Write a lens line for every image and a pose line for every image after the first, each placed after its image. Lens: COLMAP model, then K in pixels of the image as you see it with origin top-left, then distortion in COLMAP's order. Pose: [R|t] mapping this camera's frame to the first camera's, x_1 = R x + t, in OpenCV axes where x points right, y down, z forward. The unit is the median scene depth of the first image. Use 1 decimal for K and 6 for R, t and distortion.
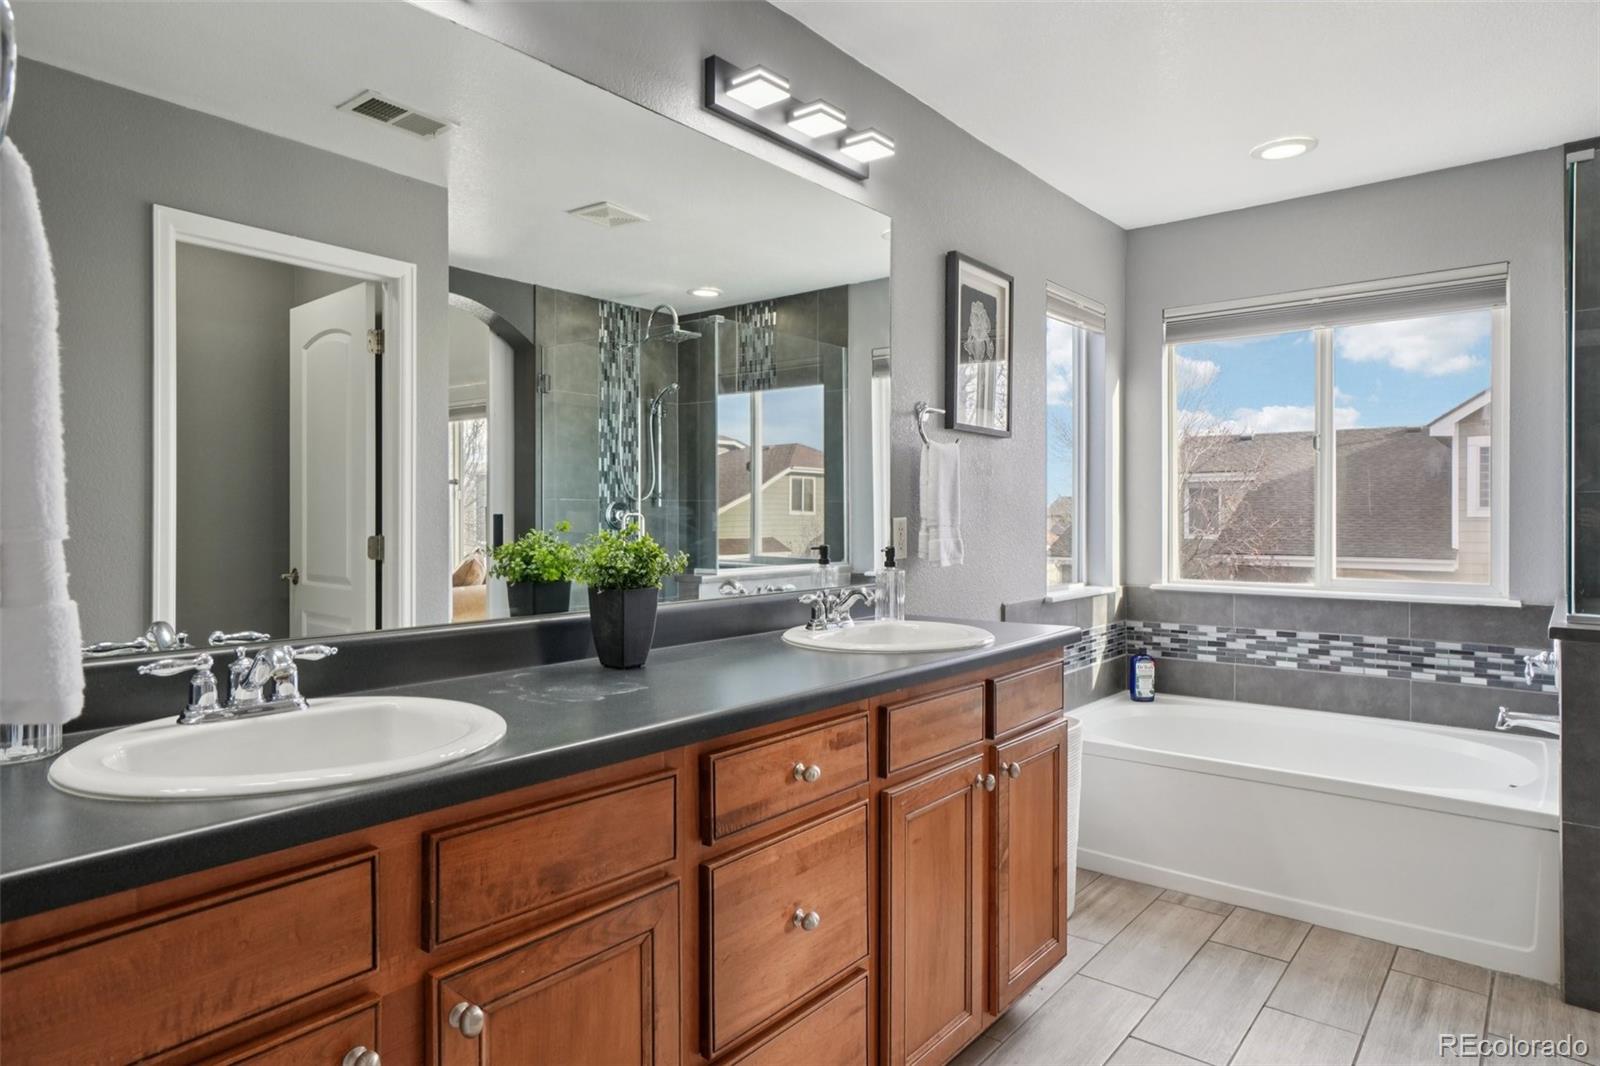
lens RADIAL K [[946.6, 0, 801.1], [0, 946.6, 525.2], [0, 0, 1]] dist [0.000515, 0.002353]
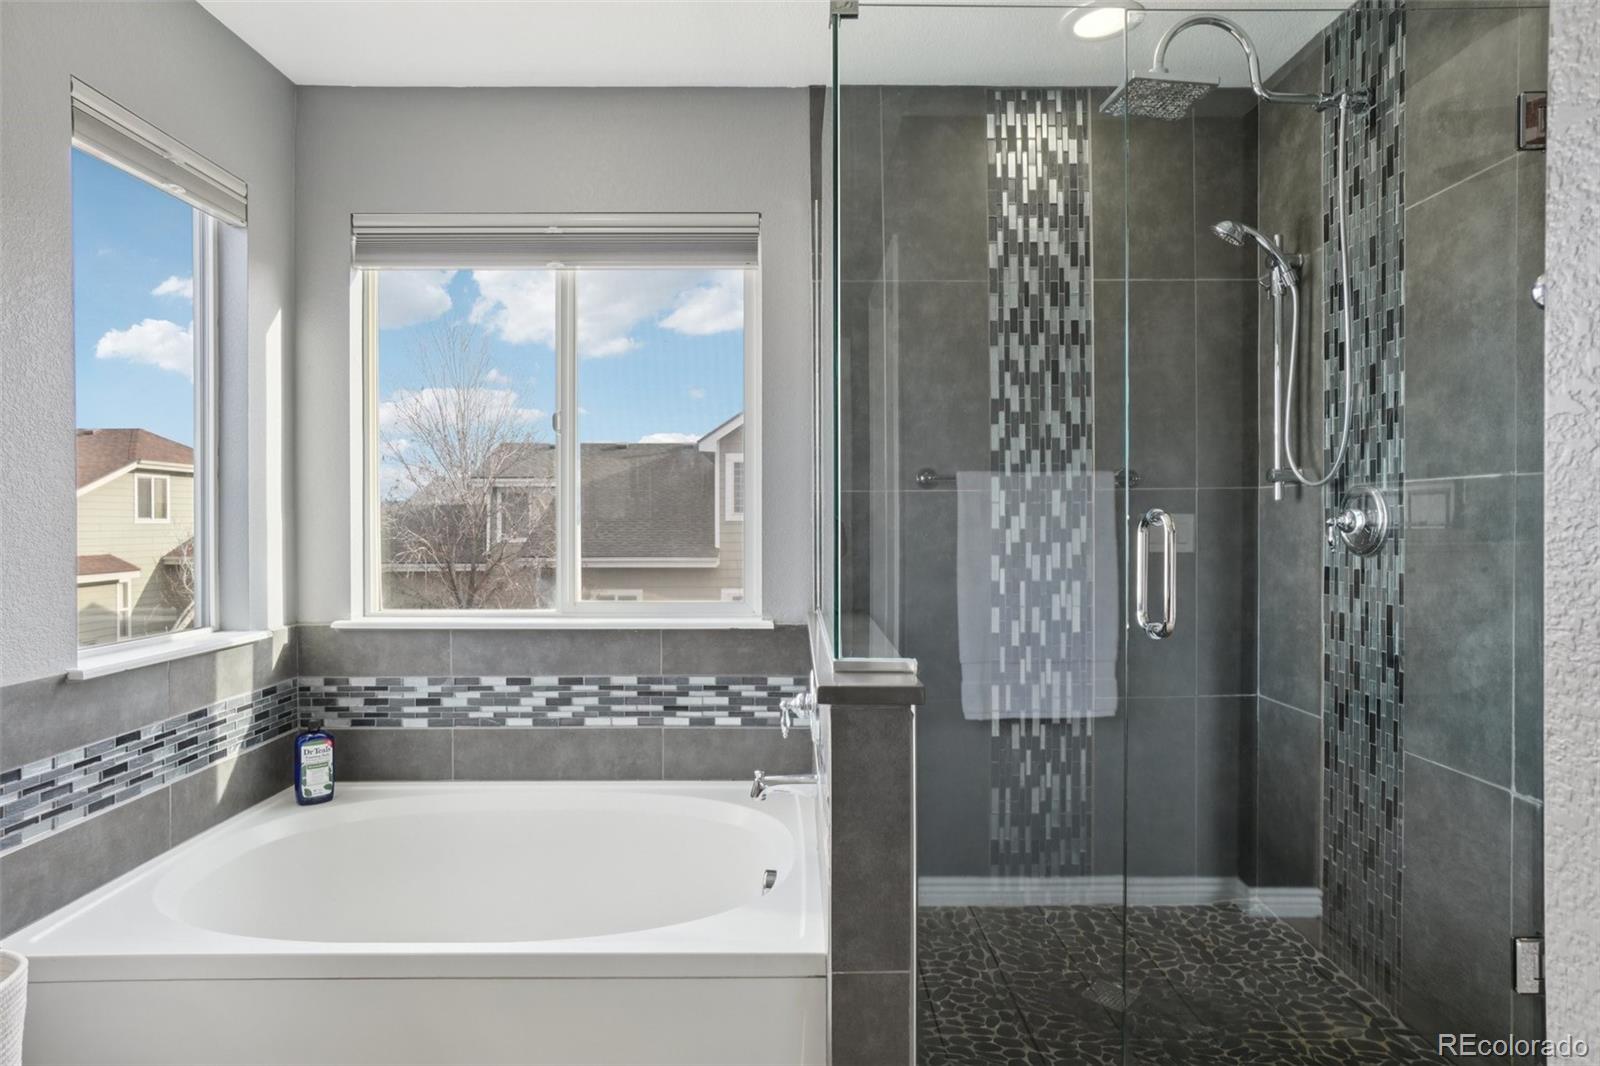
lens RADIAL K [[929.2, 0, 798.8], [0, 929.2, 529.6], [0, 0, 1]] dist [-0.029144, 0.026256]
pose [[0.770808, -0.004465, 0.637051, 0.222624], [0.003617, 0.999990, 0.002633, -0.002880], [-0.637057, 0.000274, 0.770817, 0.308837]]
